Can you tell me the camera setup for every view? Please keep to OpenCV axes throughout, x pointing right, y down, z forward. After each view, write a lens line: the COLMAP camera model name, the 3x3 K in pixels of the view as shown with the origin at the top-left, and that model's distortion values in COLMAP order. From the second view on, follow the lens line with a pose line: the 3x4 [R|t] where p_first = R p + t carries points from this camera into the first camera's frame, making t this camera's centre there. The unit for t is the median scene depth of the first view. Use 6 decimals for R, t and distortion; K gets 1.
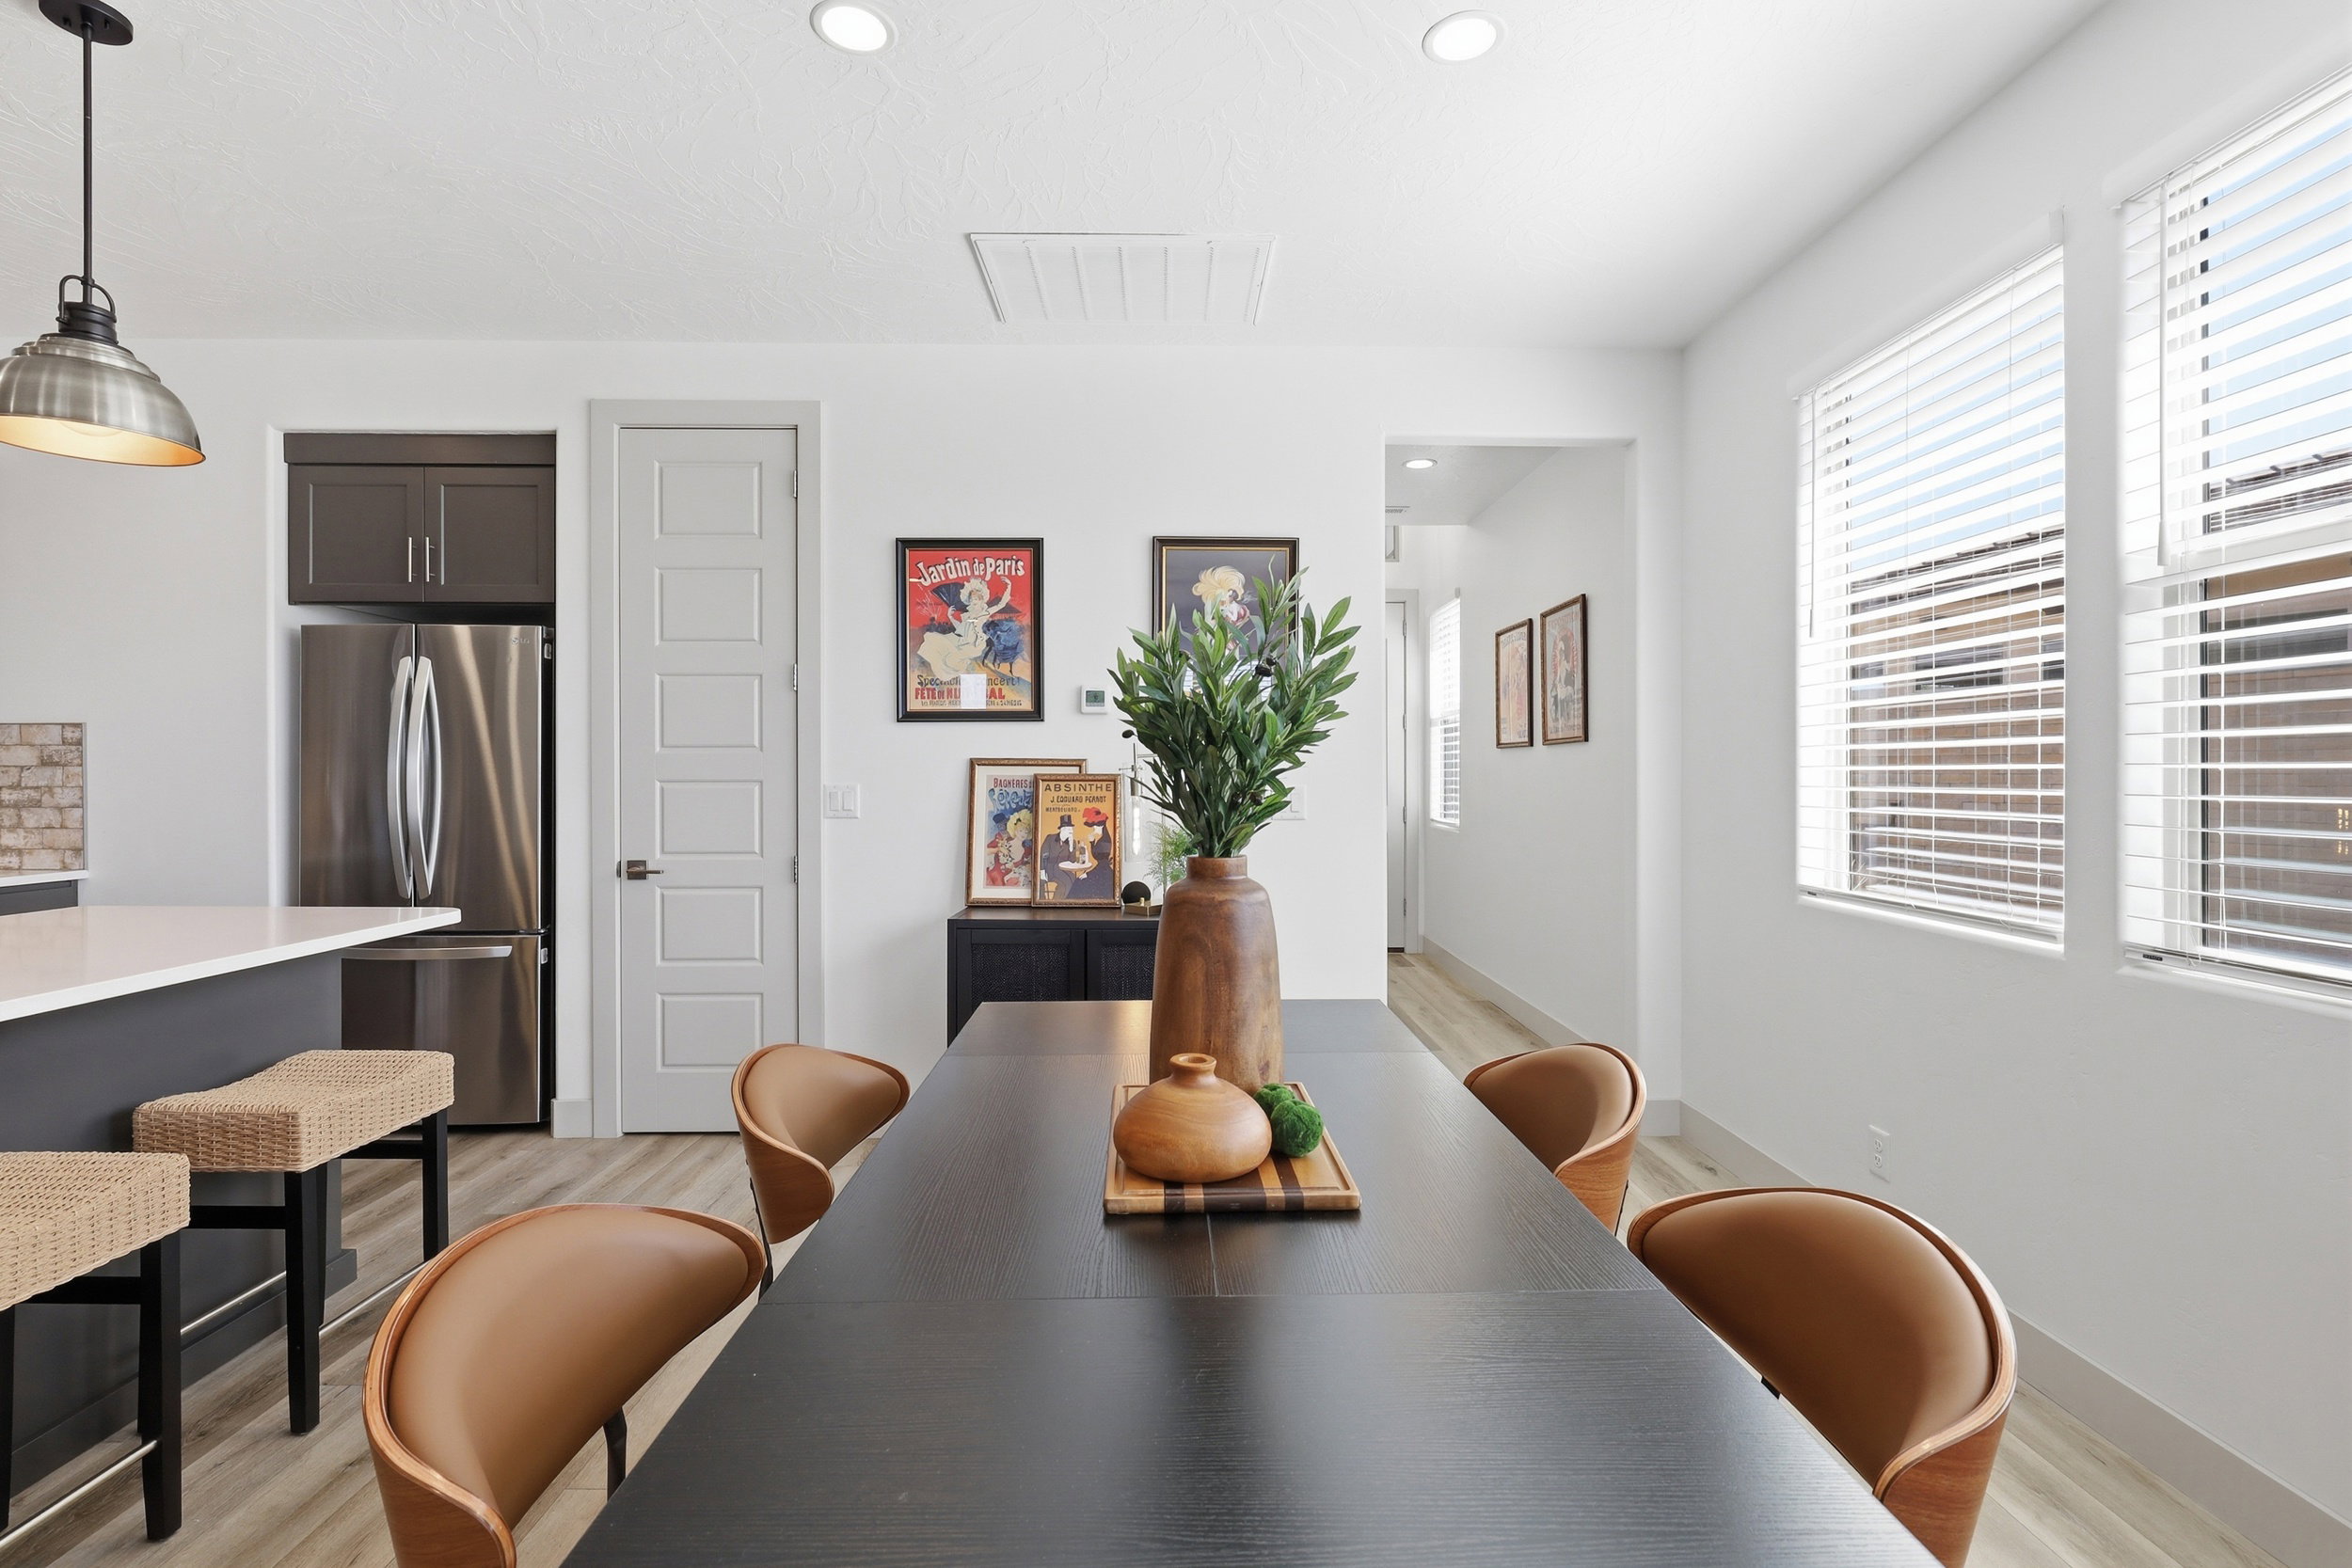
lens RADIAL K [[1067.7, 0, 1181.2], [0, 1067.7, 774.7], [0, 0, 1]] dist [-0.005268, 0.002738]
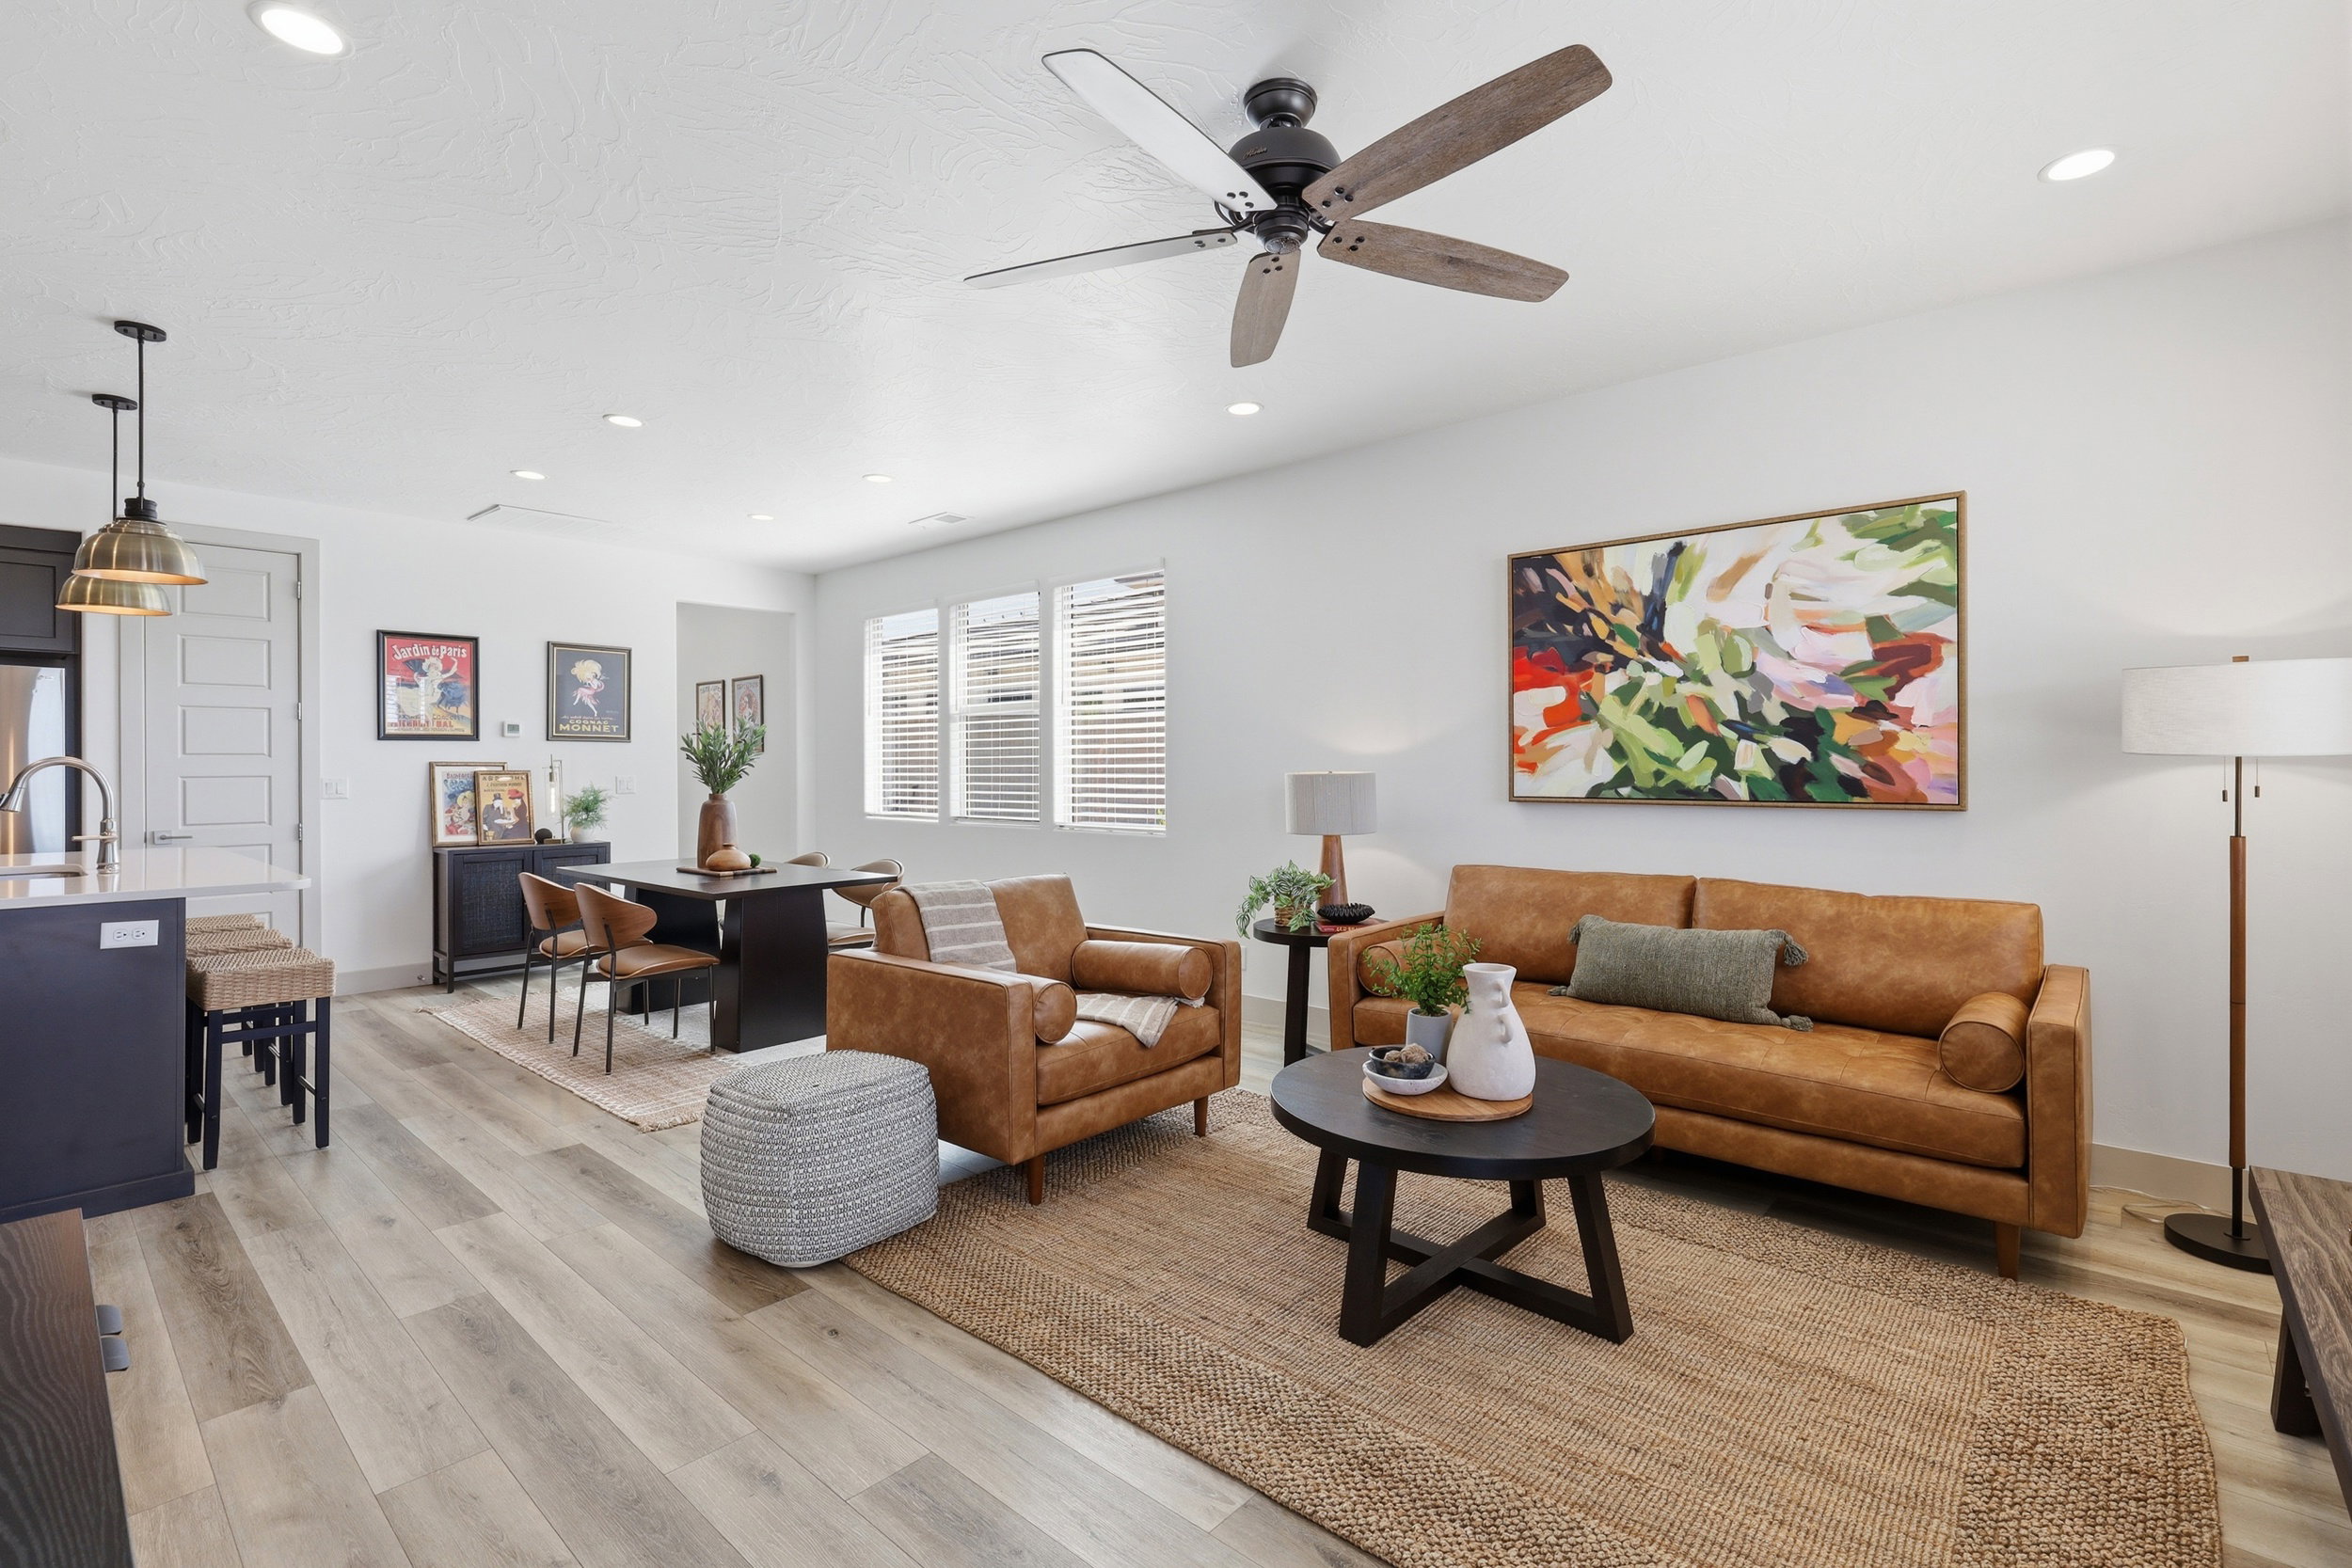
lens RADIAL K [[1067.7, 0, 1185.7], [0, 1067.7, 769.2], [0, 0, 1]] dist [-0.005268, 0.002738]
pose [[0.676933, -0.006461, 0.736016, -0.637993], [0.004958, 0.999979, 0.004218, -0.004652], [-0.736028, 0.000794, 0.676951, -1.054328]]
